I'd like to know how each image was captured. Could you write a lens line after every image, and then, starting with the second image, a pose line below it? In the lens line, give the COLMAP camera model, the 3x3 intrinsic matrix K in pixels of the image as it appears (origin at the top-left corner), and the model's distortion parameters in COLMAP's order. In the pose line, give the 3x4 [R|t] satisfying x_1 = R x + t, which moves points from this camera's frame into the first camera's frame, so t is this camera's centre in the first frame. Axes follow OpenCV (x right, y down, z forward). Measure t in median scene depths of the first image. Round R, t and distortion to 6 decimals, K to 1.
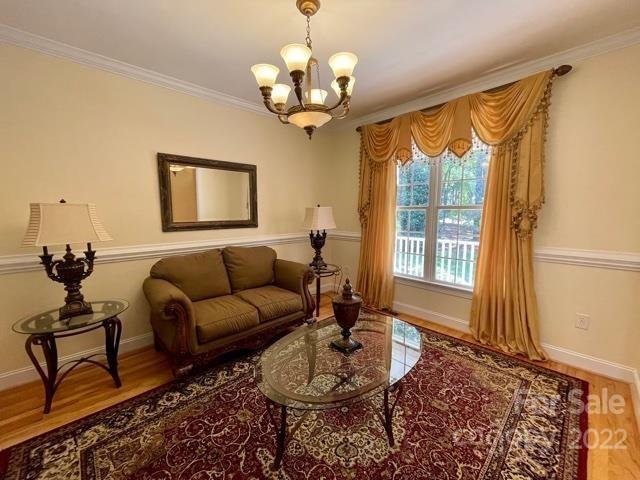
lens RADIAL K [[259.6, 0, 321.0], [0, 259.6, 240.1], [0, 0, 1]] dist [0.006821, -0.000155]
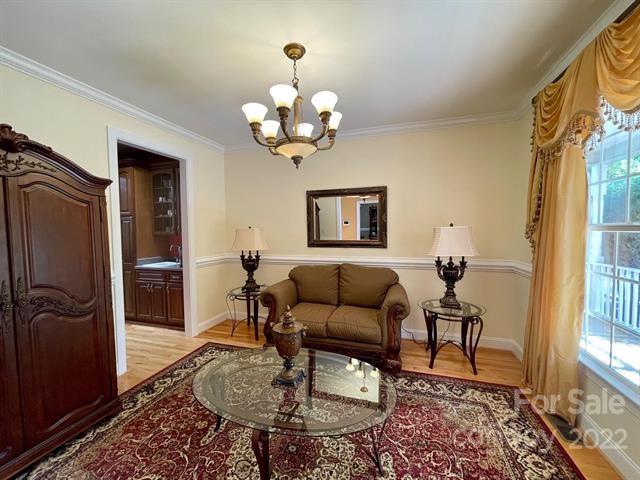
lens RADIAL K [[259.6, 0, 321.0], [0, 259.6, 240.1], [0, 0, 1]] dist [0.006821, -0.000155]
pose [[0.488375, 0.039973, -0.871718, 0.678777], [-0.088726, 0.996048, -0.004034, -0.073777], [0.868112, 0.079314, 0.489991, 0.418736]]
